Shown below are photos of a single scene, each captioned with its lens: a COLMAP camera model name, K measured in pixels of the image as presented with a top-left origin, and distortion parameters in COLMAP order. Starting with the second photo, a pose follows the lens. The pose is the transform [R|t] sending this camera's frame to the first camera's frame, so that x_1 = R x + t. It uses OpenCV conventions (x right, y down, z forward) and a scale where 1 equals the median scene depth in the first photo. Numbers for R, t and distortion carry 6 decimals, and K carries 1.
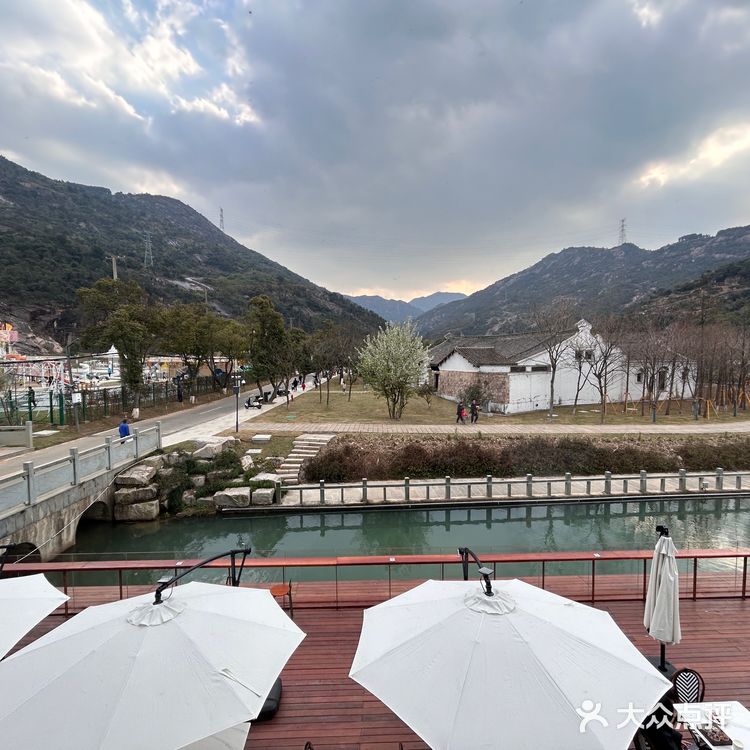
lens RADIAL K [[404.7, 0, 377.0], [0, 404.7, 373.8], [0, 0, 1]] dist [0.003226, 0.001604]
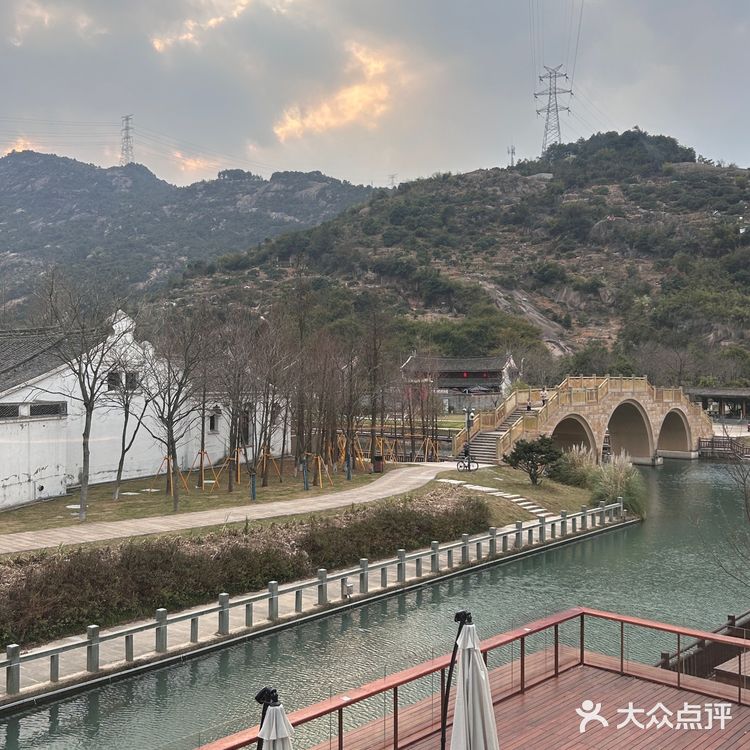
lens RADIAL K [[905.5, 0, 375.0], [0, 905.5, 385.9], [0, 0, 1]] dist [0.178601, -0.533823]
pose [[0.686943, 0.003576, 0.726702, -0.113578], [0.027028, 0.999170, -0.030466, 0.002977], [-0.726208, 0.040570, 0.686277, -0.003374]]
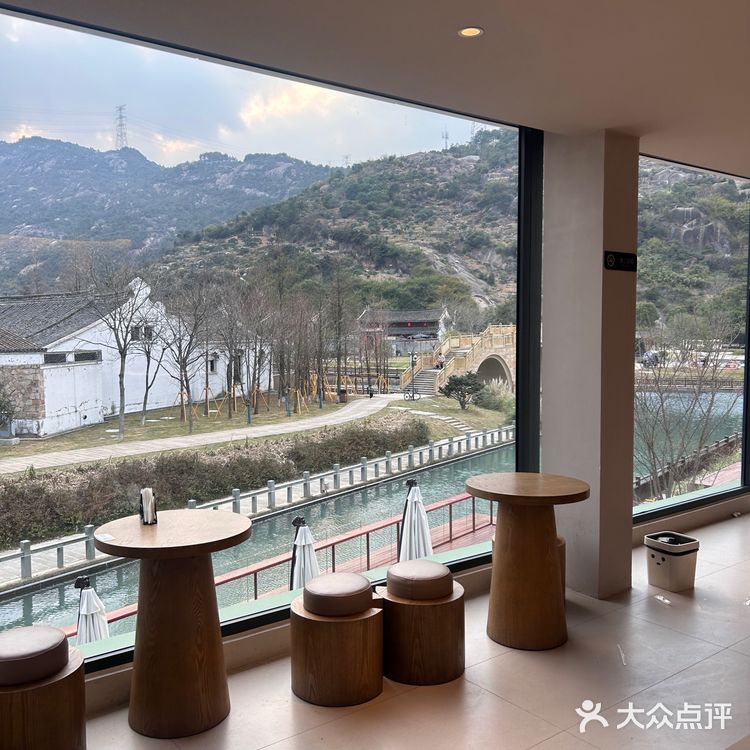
lens RADIAL K [[751.4, 0, 365.1], [0, 751.4, 388.4], [0, 0, 1]] dist [0.118585, -0.282637]
pose [[0.656642, -0.059715, 0.751834, -0.188969], [0.041098, 0.998213, 0.043389, 0.002928], [-0.753081, 0.002408, 0.657923, -0.059698]]
